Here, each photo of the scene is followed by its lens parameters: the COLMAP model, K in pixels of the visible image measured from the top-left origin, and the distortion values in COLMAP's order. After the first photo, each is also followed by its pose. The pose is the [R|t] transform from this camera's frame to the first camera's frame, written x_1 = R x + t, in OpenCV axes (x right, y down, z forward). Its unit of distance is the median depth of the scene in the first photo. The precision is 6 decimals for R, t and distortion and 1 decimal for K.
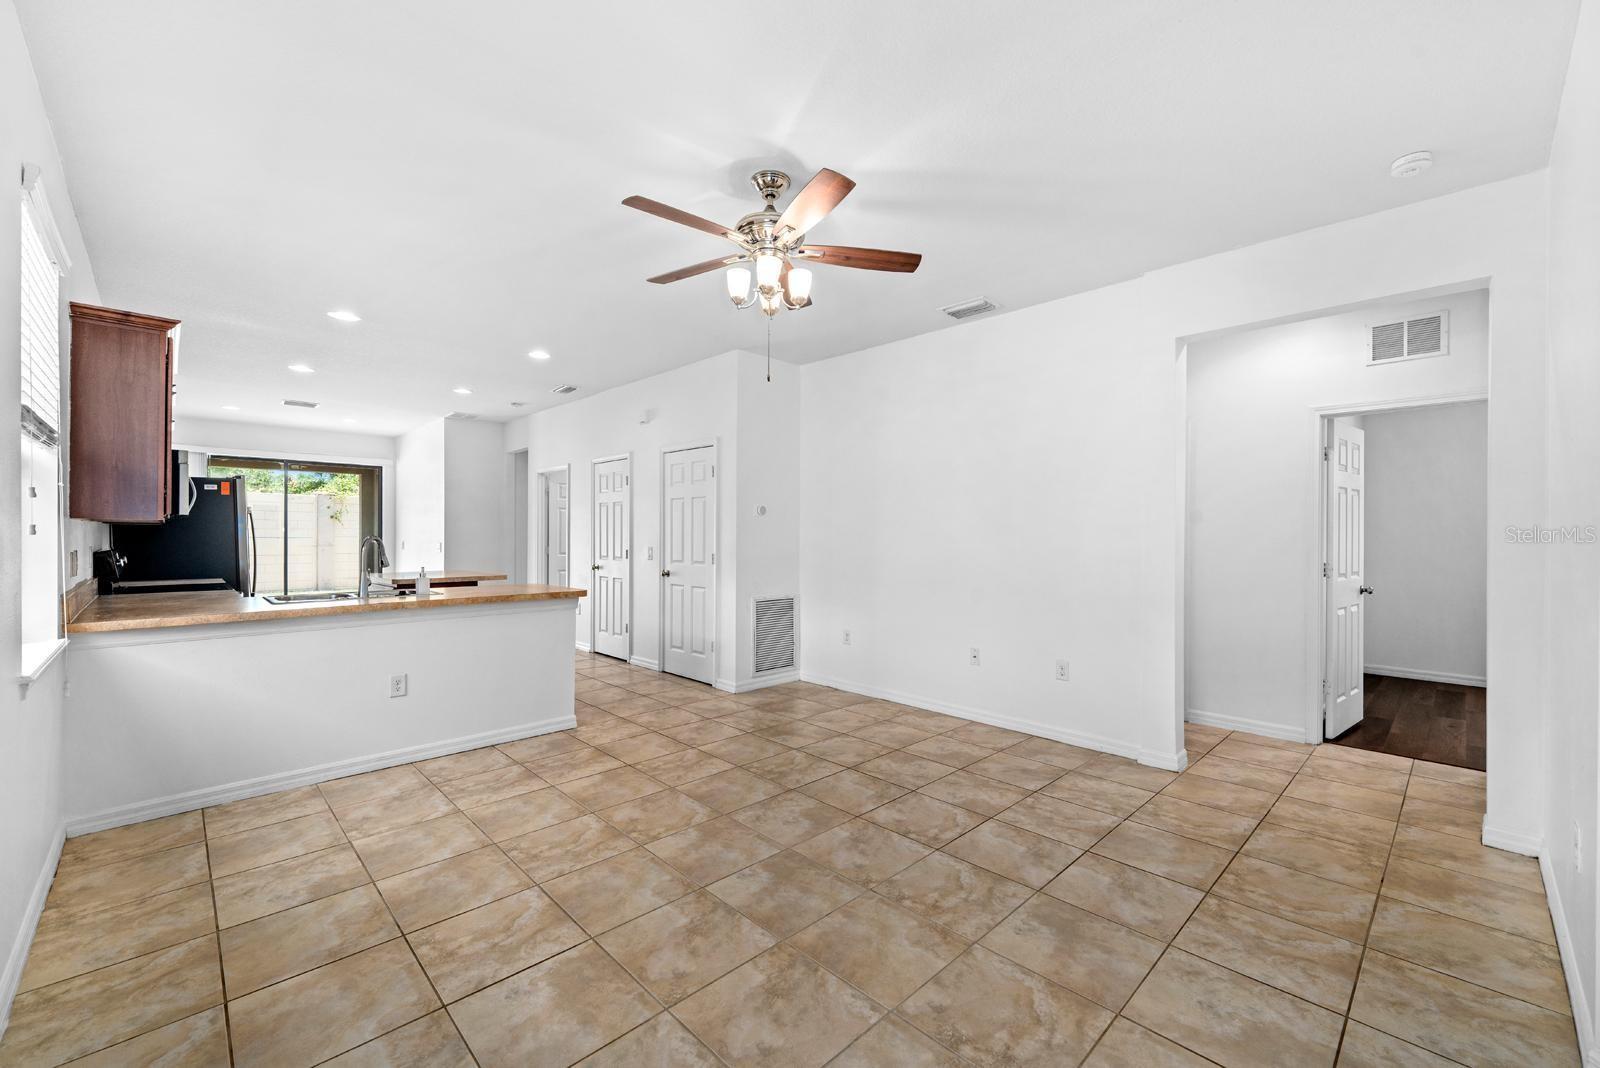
lens RADIAL K [[651.4, 0, 800.7], [0, 651.4, 532.8], [0, 0, 1]] dist [-0.000626, -0.000854]
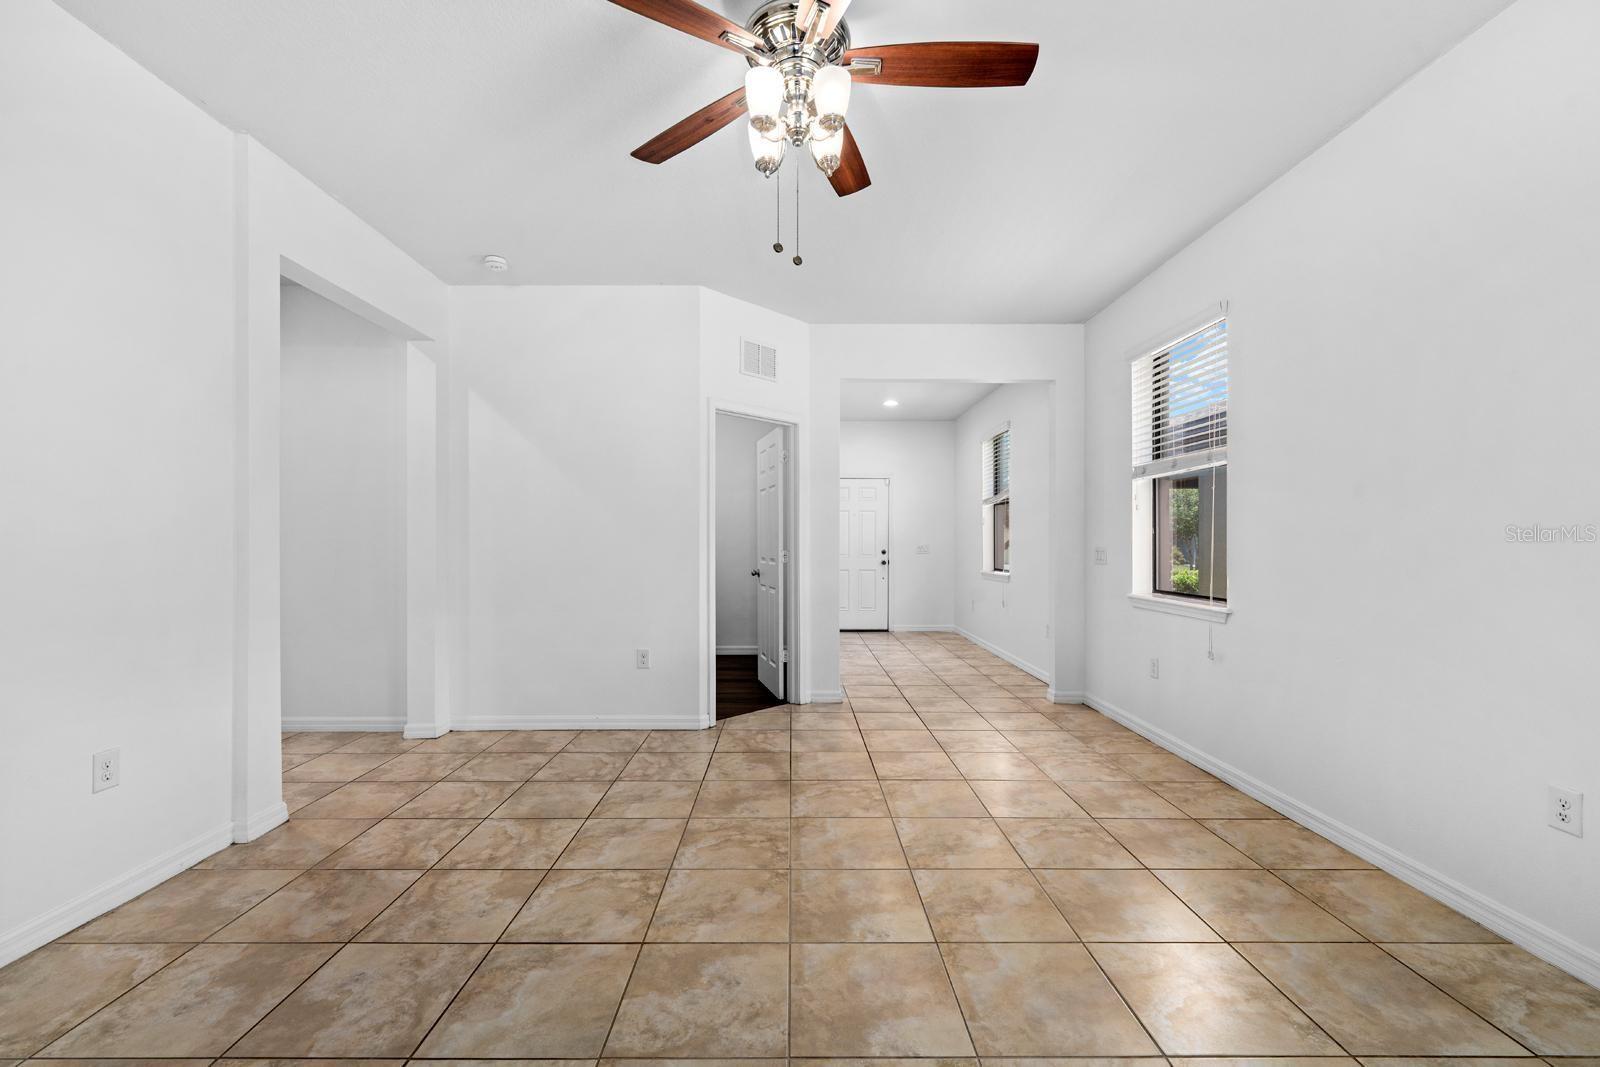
lens RADIAL K [[651.4, 0, 796.8], [0, 651.4, 537.1], [0, 0, 1]] dist [-0.000626, -0.000854]
pose [[-0.721847, 0.000481, 0.692053, -0.400492], [-0.005647, 0.999962, -0.006586, 0.034142], [-0.692030, -0.008662, -0.721817, 1.170196]]
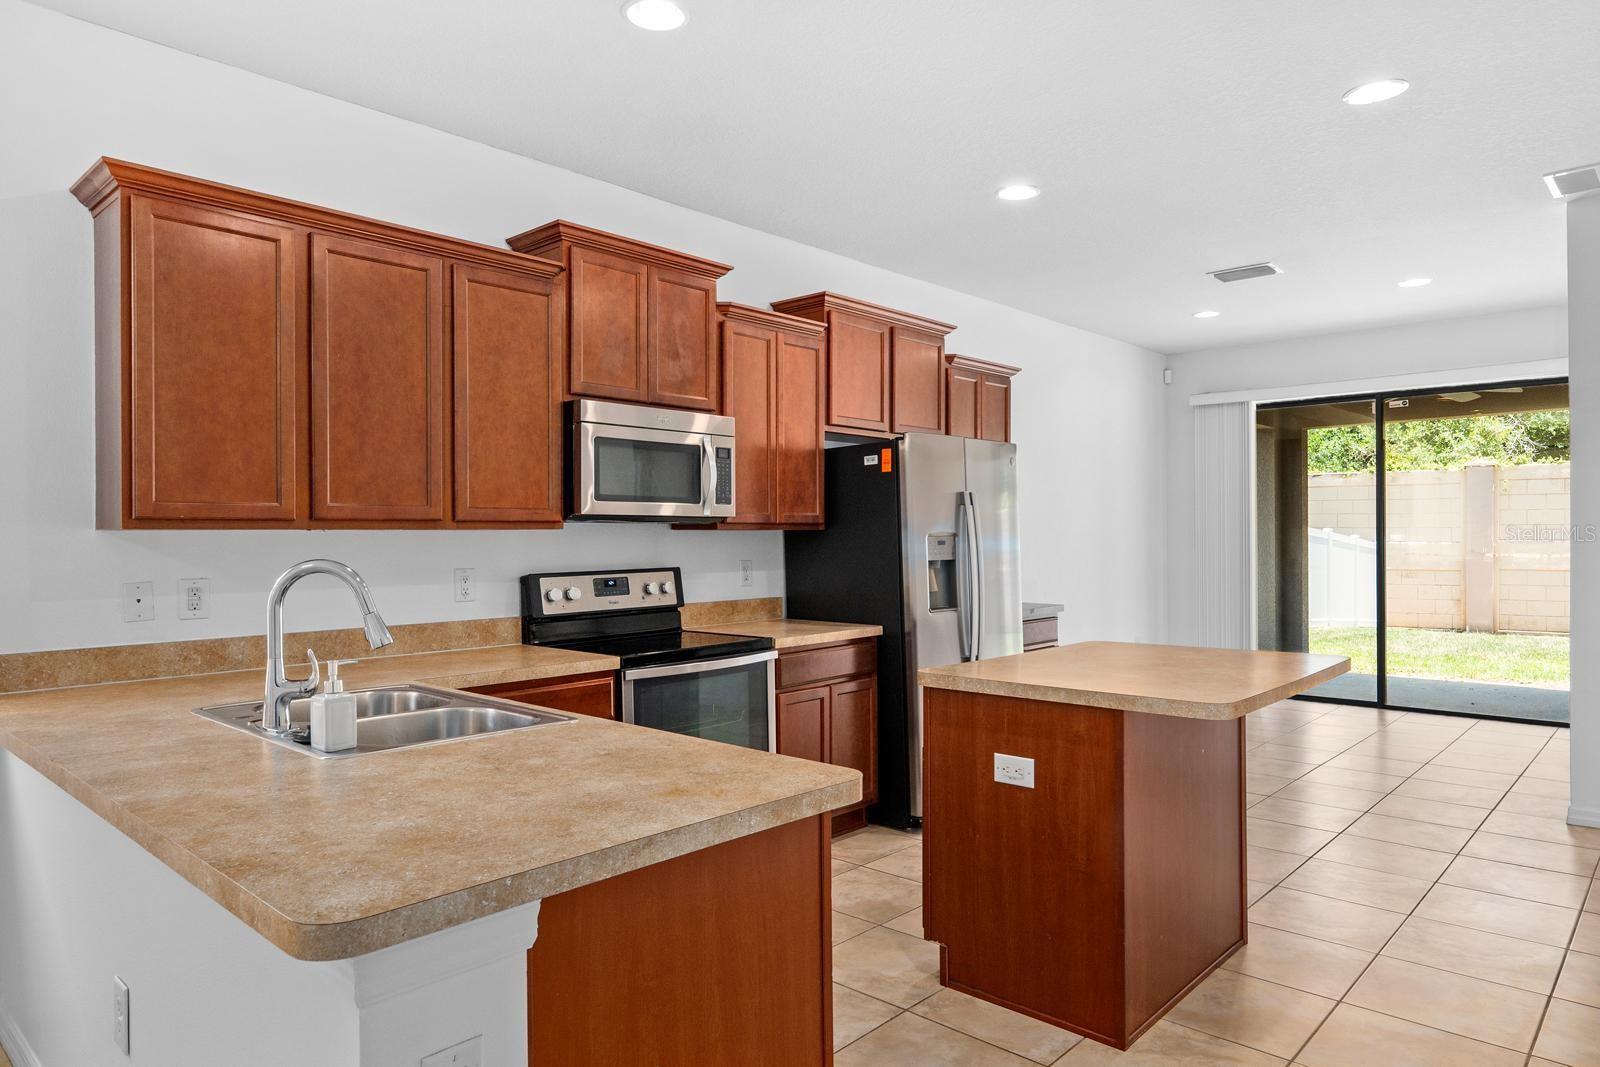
lens RADIAL K [[993.3, 0, 801.0], [0, 993.3, 536.0], [0, 0, 1]] dist [0.012982, -0.005622]
pose [[0.054068, -0.001118, -0.998537, -0.096334], [0.007663, 0.999970, -0.000705, -0.008183], [0.998508, -0.007613, 0.054075, 1.362810]]
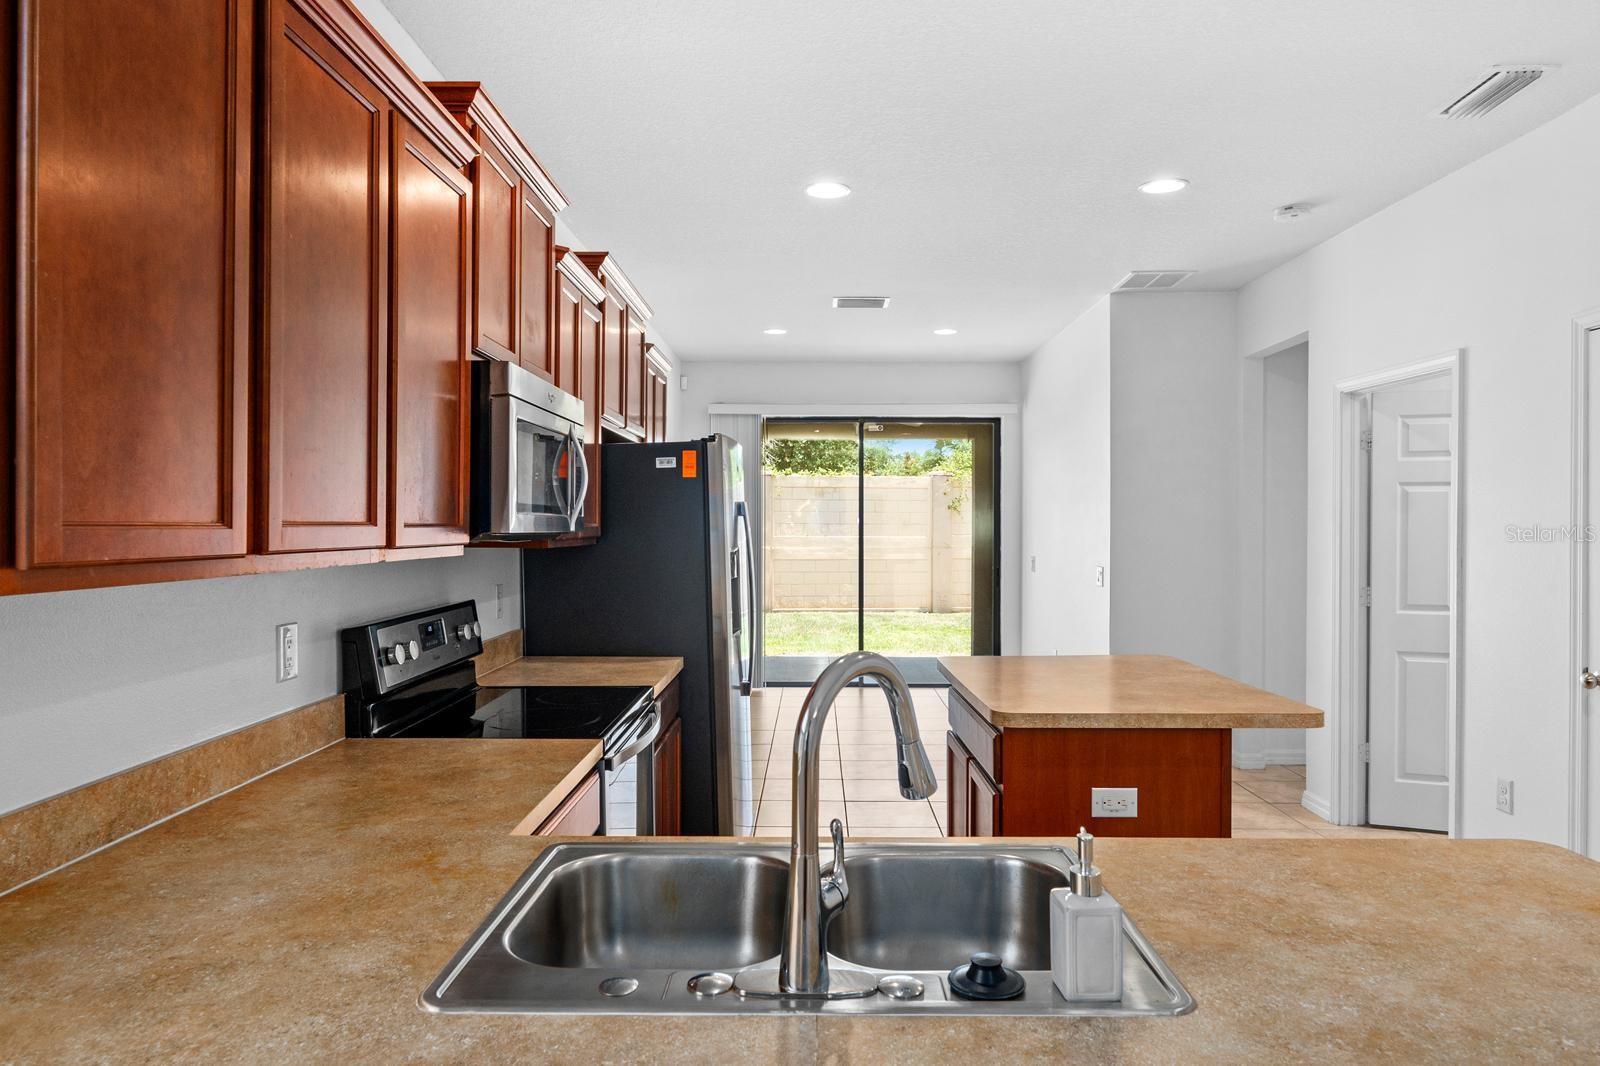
lens RADIAL K [[993.3, 0, 797.8], [0, 993.3, 527.8], [0, 0, 1]] dist [0.012982, -0.005622]
pose [[0.703896, 0.000083, -0.710303, -0.499320], [0.003364, 0.999988, 0.003451, -0.038240], [0.710295, -0.004819, 0.703887, 0.854366]]
